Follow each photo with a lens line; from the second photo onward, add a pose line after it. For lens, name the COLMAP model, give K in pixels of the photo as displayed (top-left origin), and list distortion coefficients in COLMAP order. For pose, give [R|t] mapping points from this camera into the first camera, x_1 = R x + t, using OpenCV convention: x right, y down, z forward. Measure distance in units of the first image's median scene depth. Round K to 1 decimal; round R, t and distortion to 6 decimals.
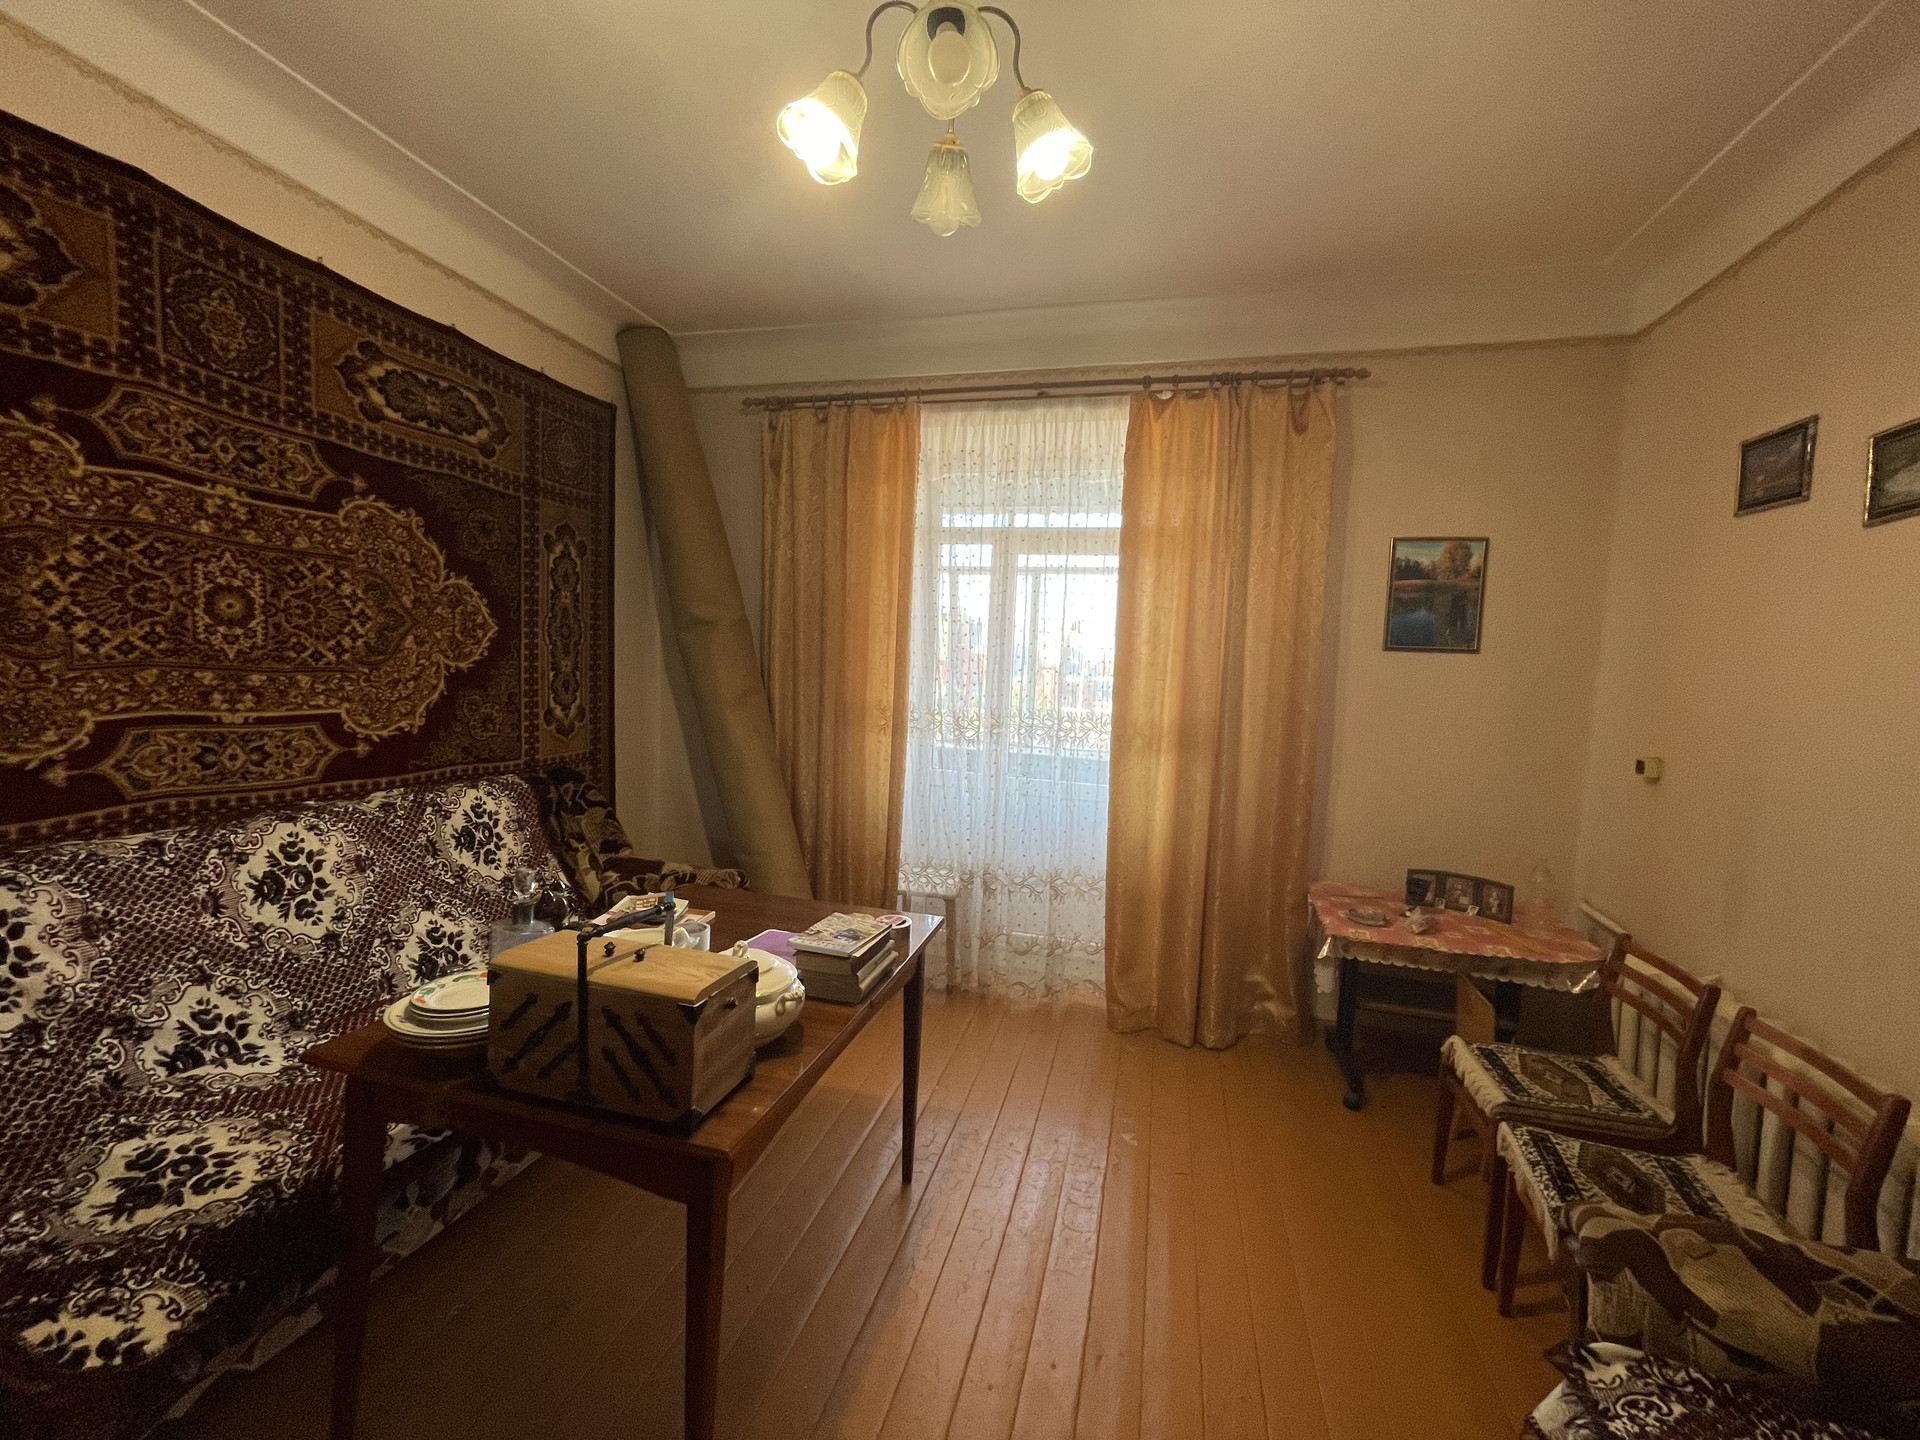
lens RADIAL K [[775.7, 0, 961.0], [0, 775.7, 717.0], [0, 0, 1]] dist [-0.003409, -0.000052]
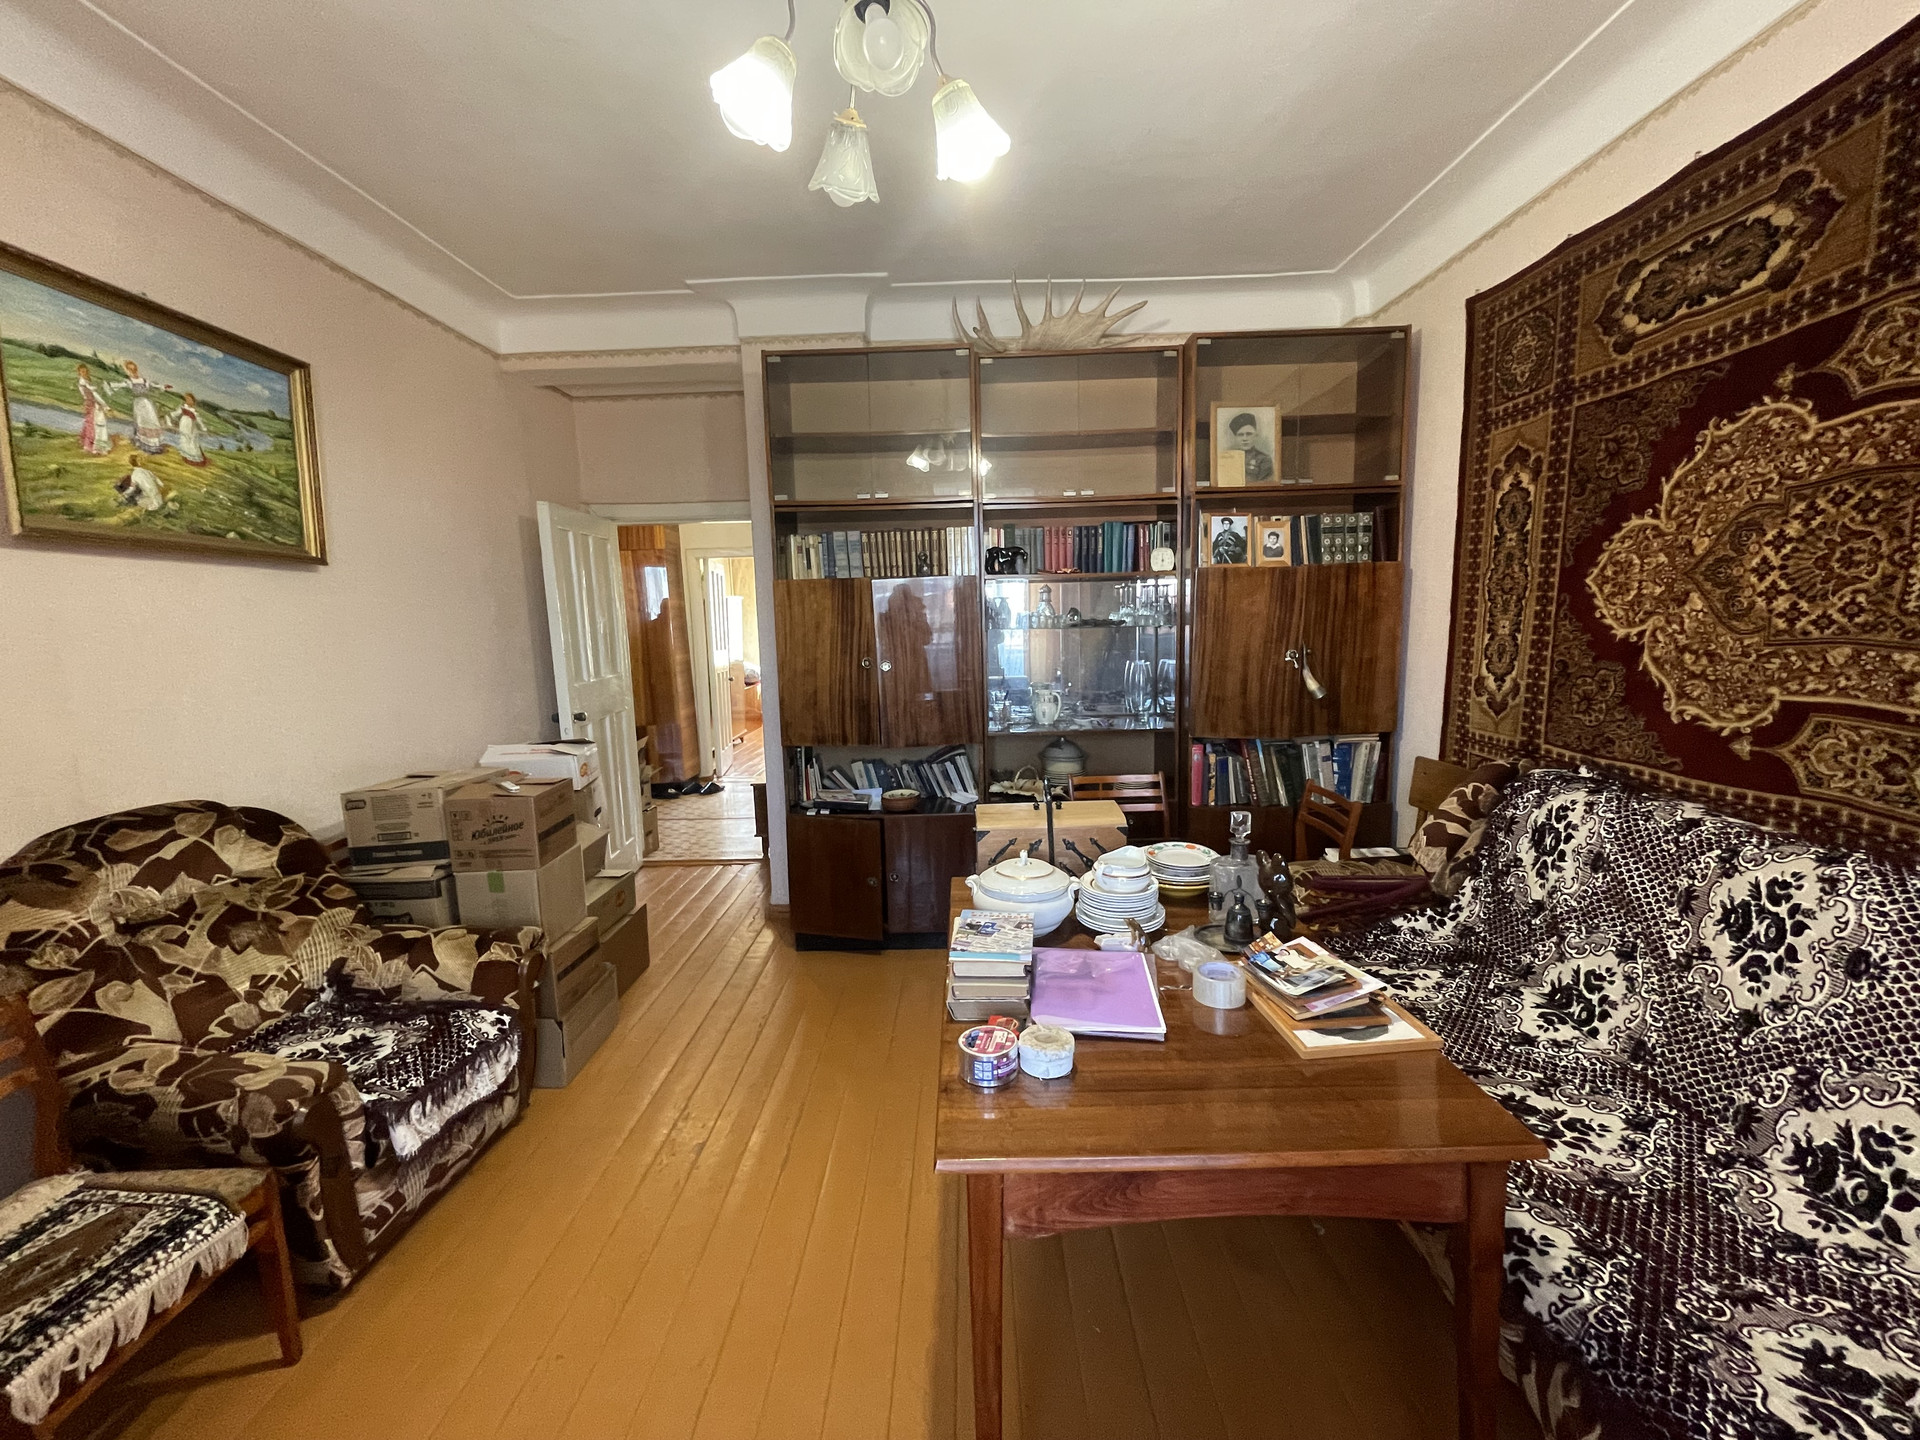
lens RADIAL K [[775.7, 0, 961.4], [0, 775.7, 724.7], [0, 0, 1]] dist [-0.003409, -0.000052]
pose [[-0.968133, 0.010966, -0.250196, 0.089678], [-0.039762, 0.979638, 0.196795, -0.110078], [0.247260, 0.200472, -0.947984, 1.627780]]
